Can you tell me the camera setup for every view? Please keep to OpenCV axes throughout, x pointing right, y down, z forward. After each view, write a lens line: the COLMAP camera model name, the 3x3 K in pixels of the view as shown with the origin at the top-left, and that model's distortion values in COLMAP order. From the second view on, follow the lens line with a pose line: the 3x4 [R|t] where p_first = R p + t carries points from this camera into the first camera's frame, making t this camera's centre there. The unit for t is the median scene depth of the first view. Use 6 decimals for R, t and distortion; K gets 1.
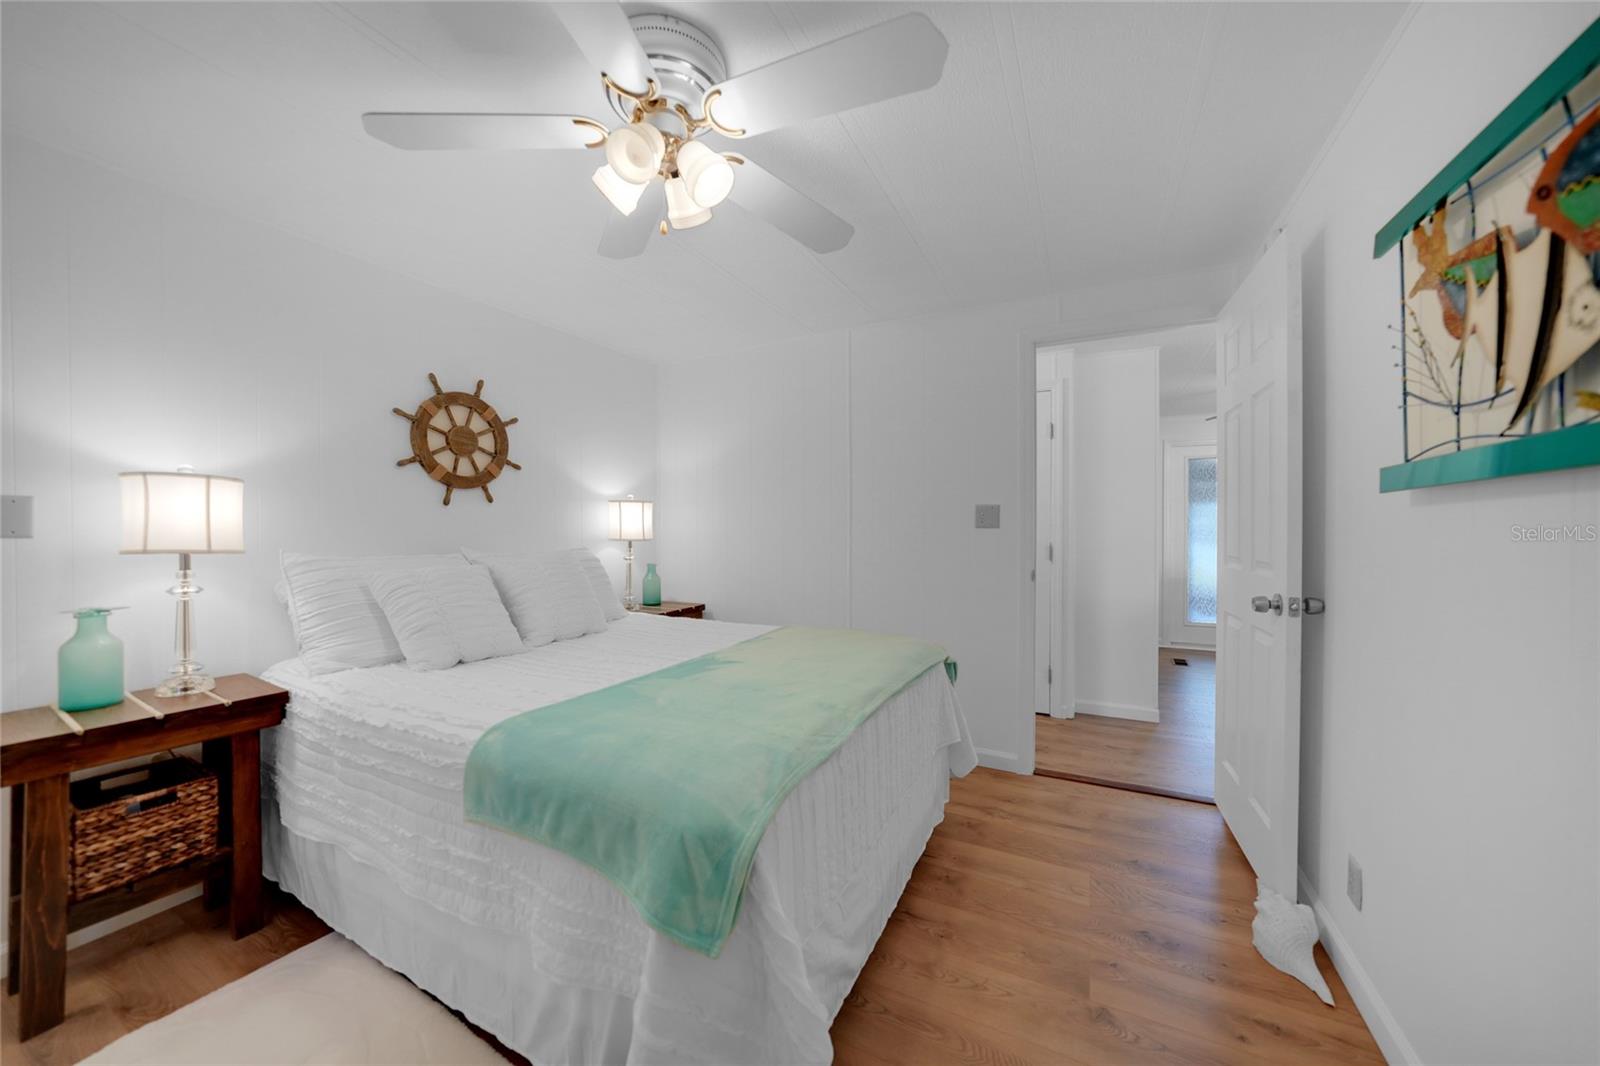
lens RADIAL K [[557.5, 0, 805.7], [0, 557.5, 530.6], [0, 0, 1]] dist [-0.027638, 0.003519]
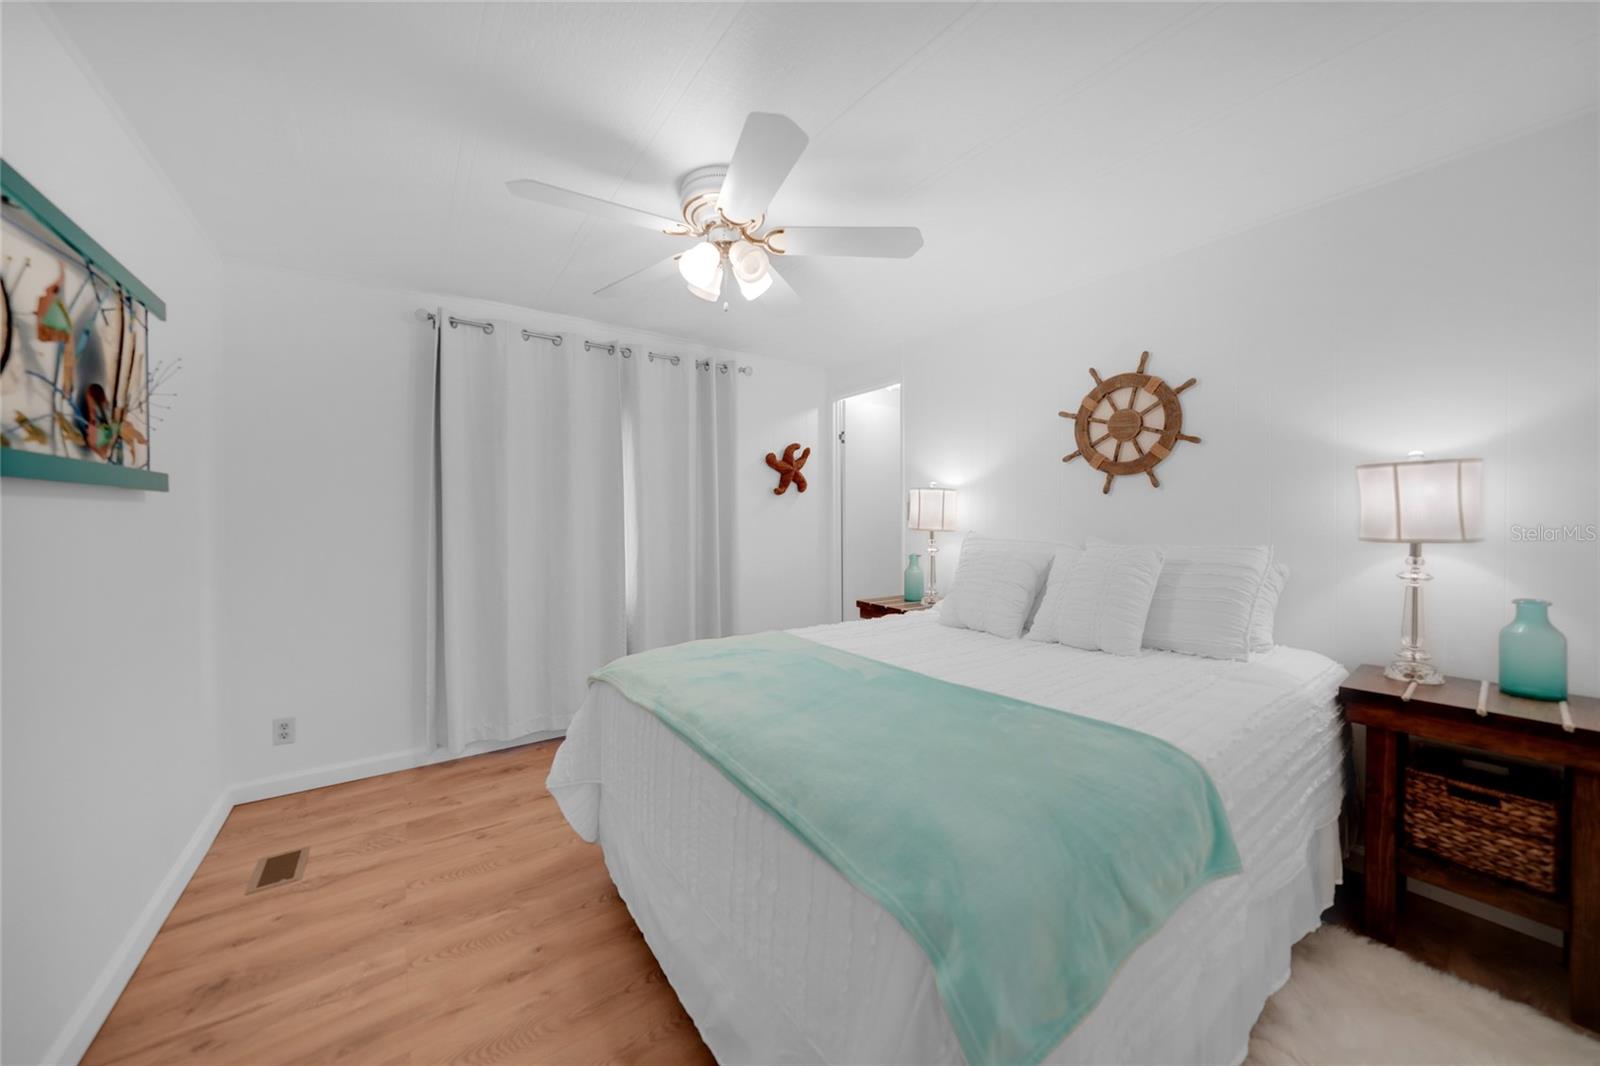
lens RADIAL K [[557.5, 0, 806.5], [0, 557.5, 531.7], [0, 0, 1]] dist [-0.027638, 0.003519]
pose [[-0.433294, 0.030426, -0.900739, 0.471314], [0.000339, 0.999435, 0.033597, -0.010711], [0.901252, 0.014252, -0.433060, 0.909427]]
